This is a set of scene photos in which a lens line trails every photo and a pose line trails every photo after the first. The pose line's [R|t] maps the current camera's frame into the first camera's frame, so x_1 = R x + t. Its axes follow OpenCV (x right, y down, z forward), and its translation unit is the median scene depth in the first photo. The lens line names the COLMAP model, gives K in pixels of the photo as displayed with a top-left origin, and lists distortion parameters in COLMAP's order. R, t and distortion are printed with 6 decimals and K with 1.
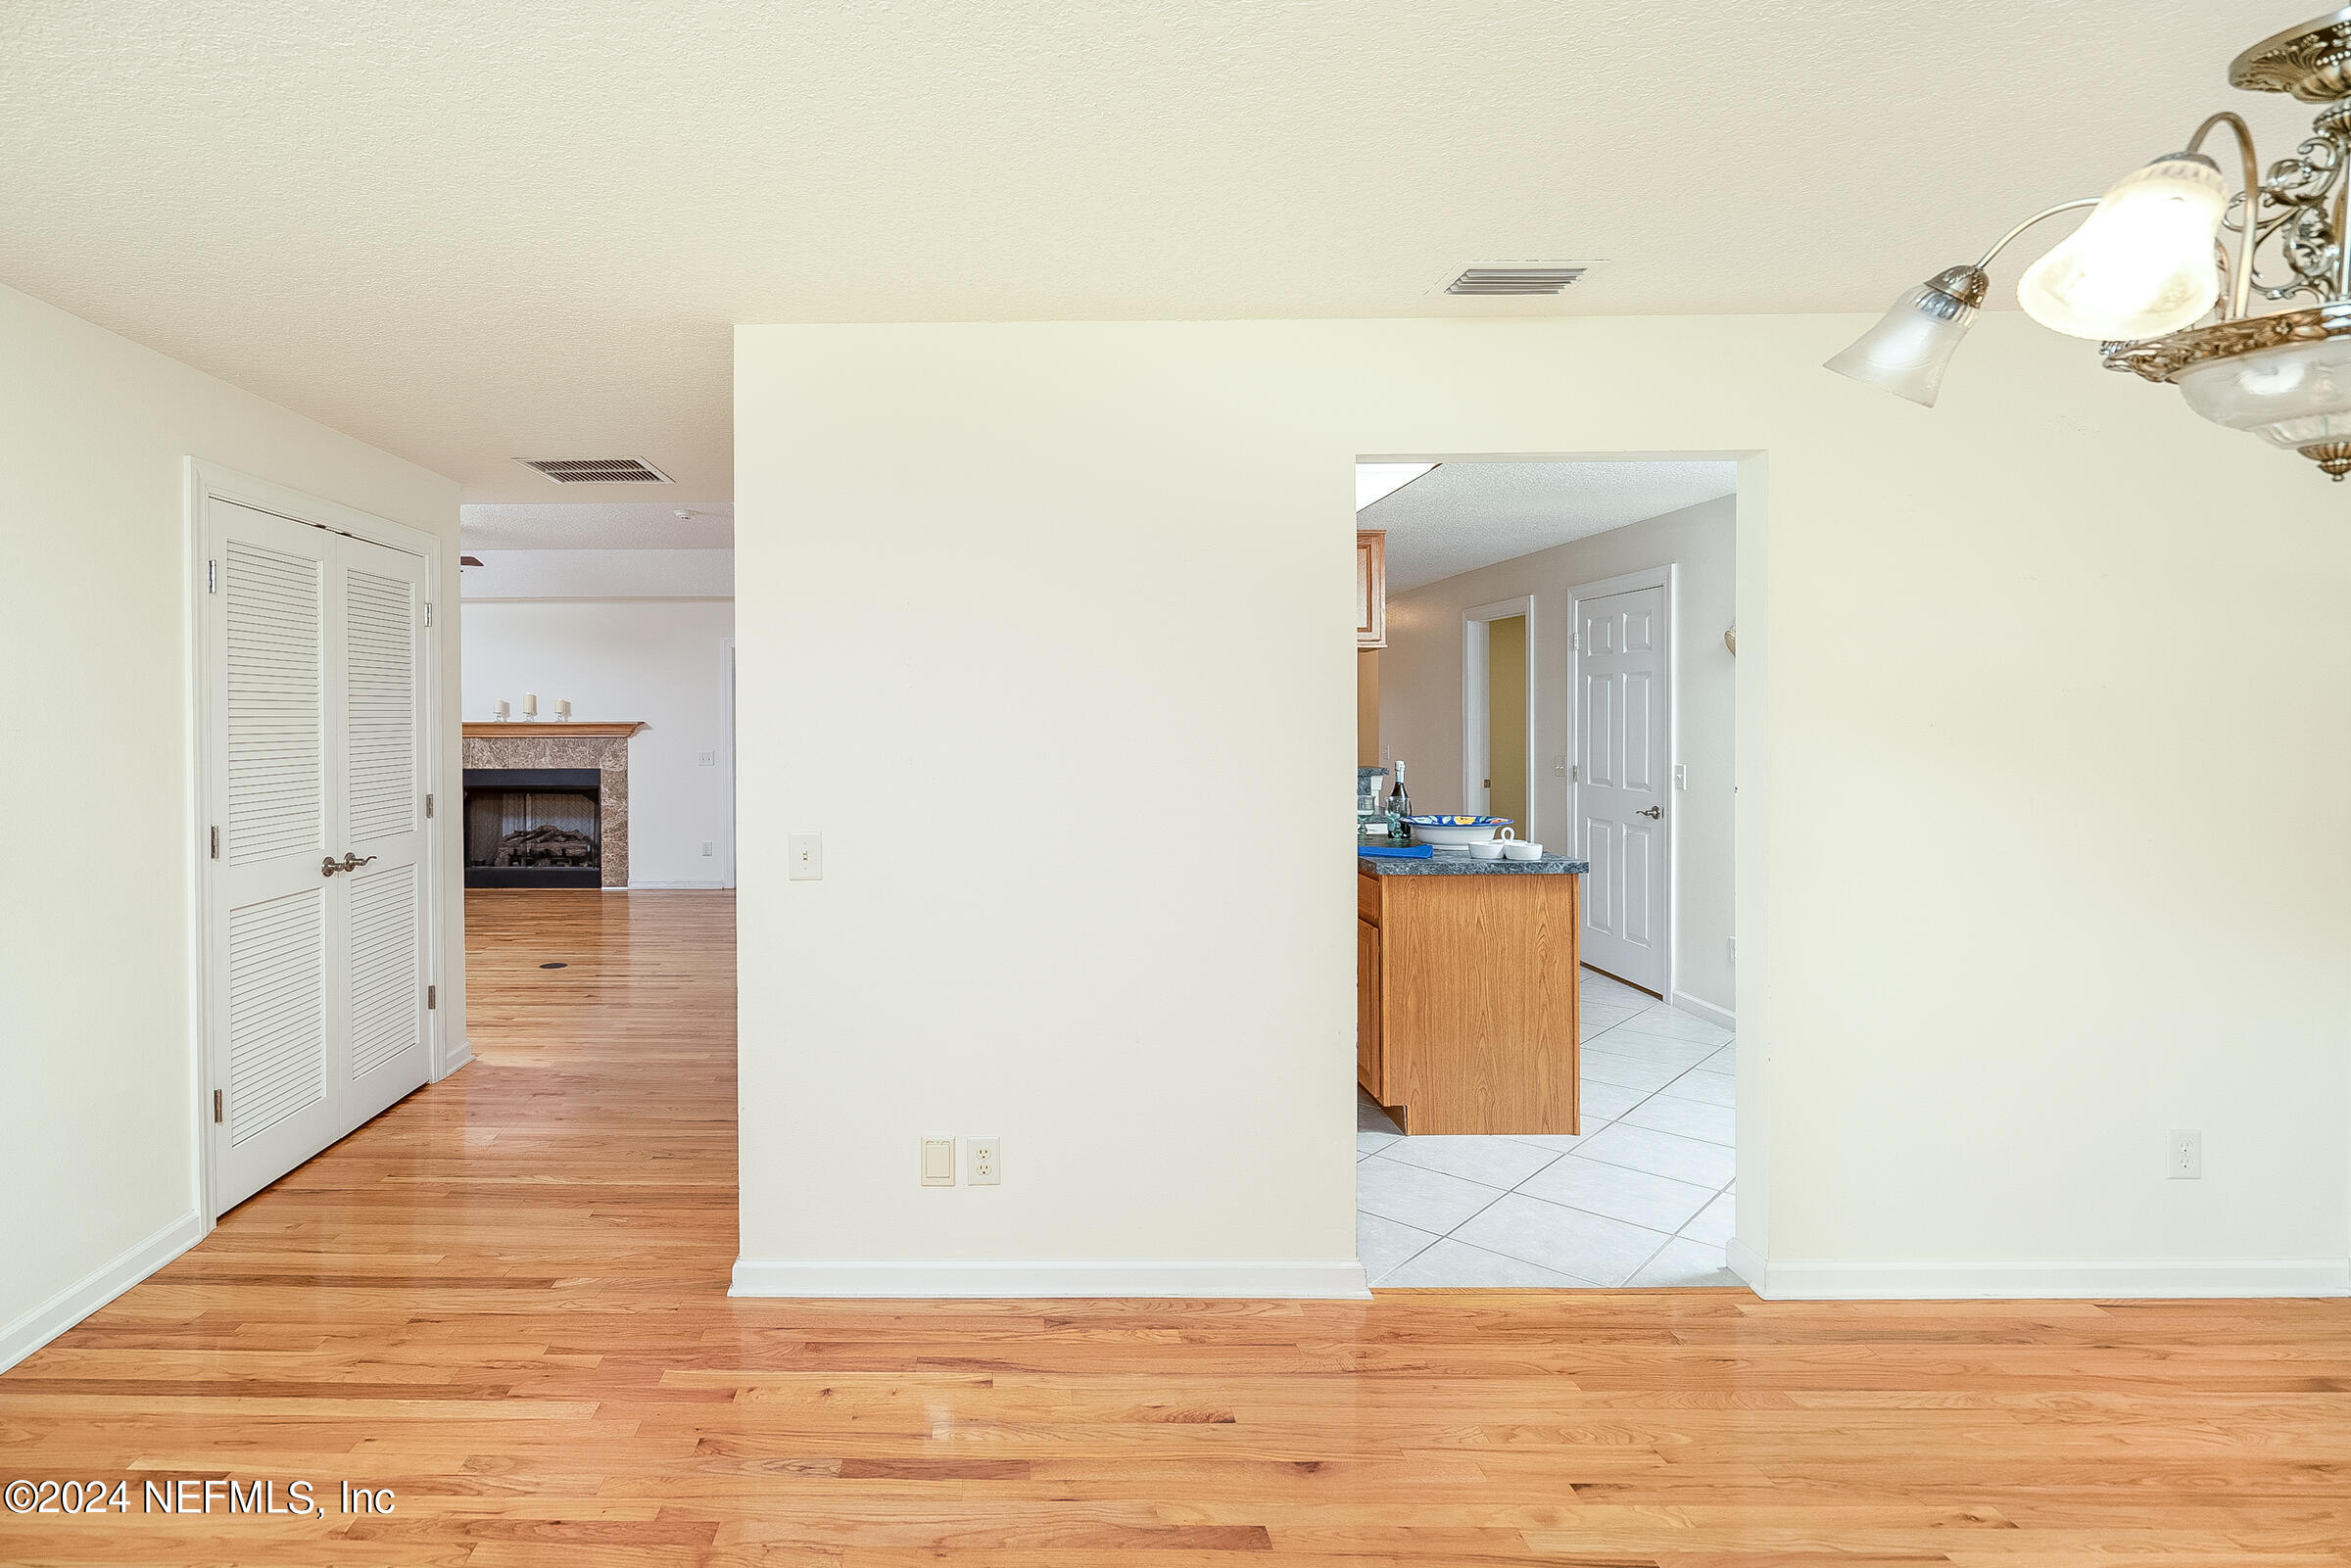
lens RADIAL K [[1138.6, 0, 1120.5], [0, 1138.6, 714.6], [0, 0, 1]] dist [-0.010259, 0.001698]
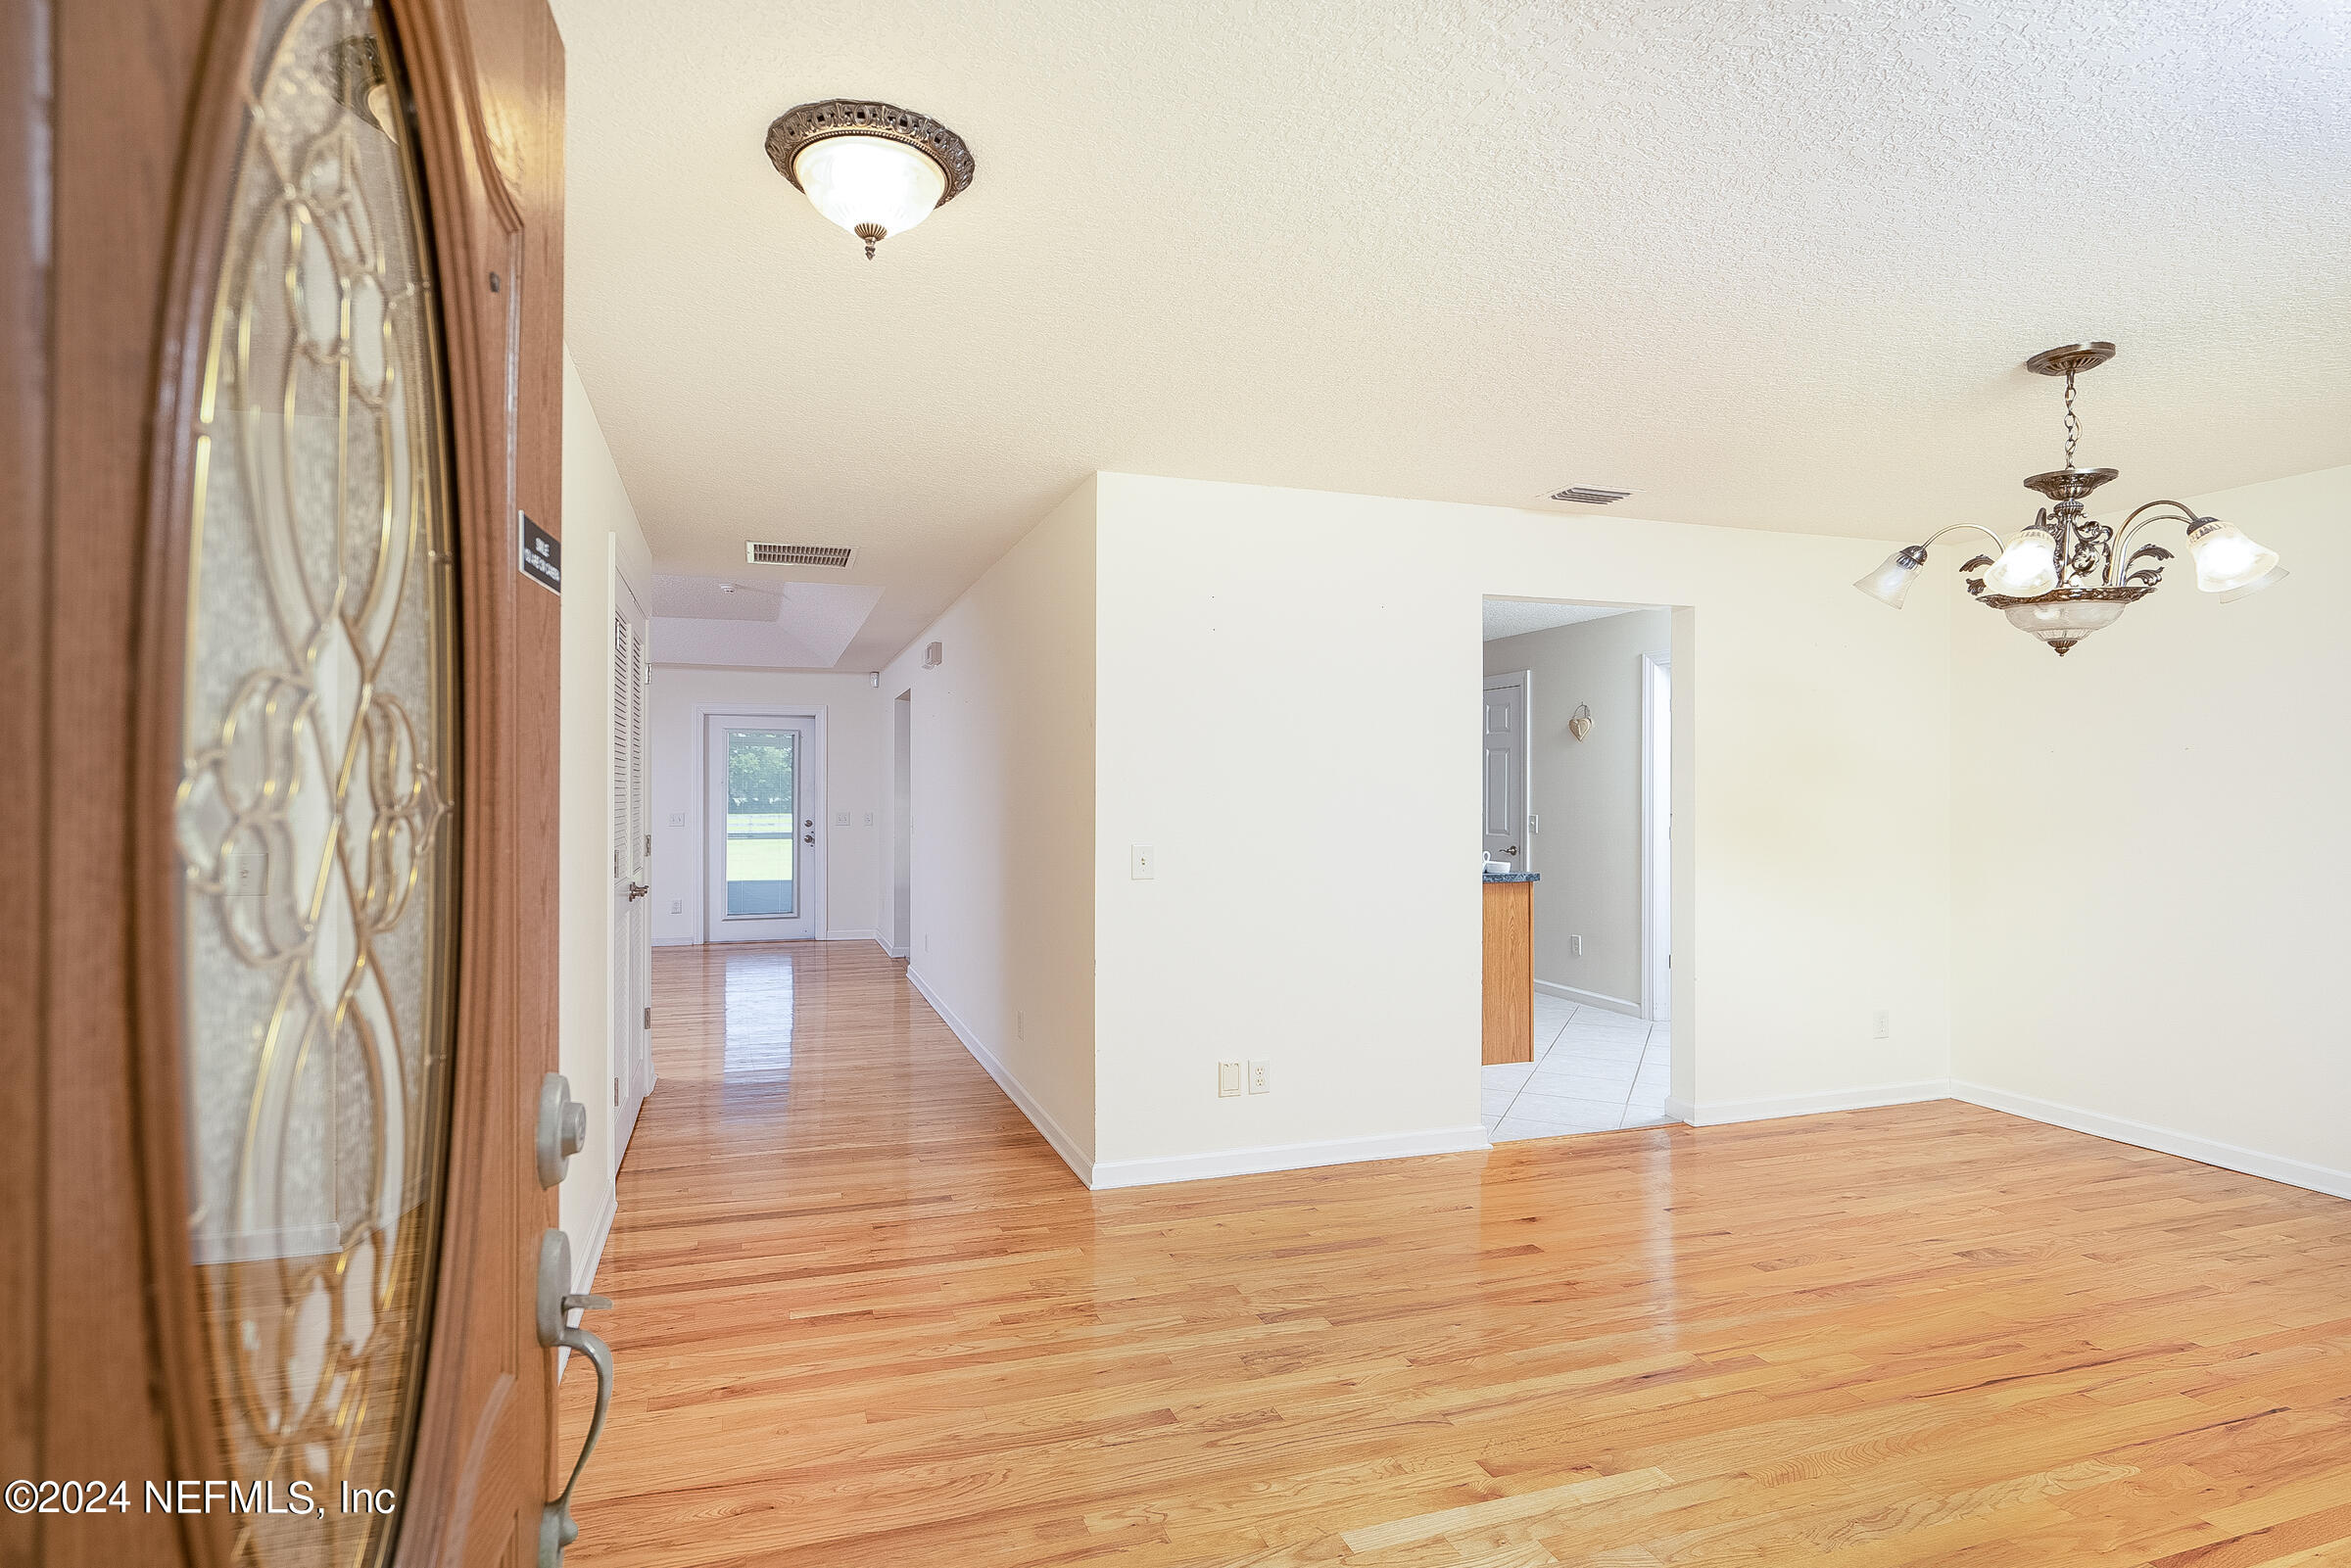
lens RADIAL K [[1138.6, 0, 1181.0], [0, 1138.6, 787.9], [0, 0, 1]] dist [-0.010259, 0.001698]
pose [[0.942532, 0.008055, 0.334018, -0.733338], [-0.004779, 0.999932, -0.010629, 0.054358], [-0.334081, 0.008422, 0.942507, -0.320896]]
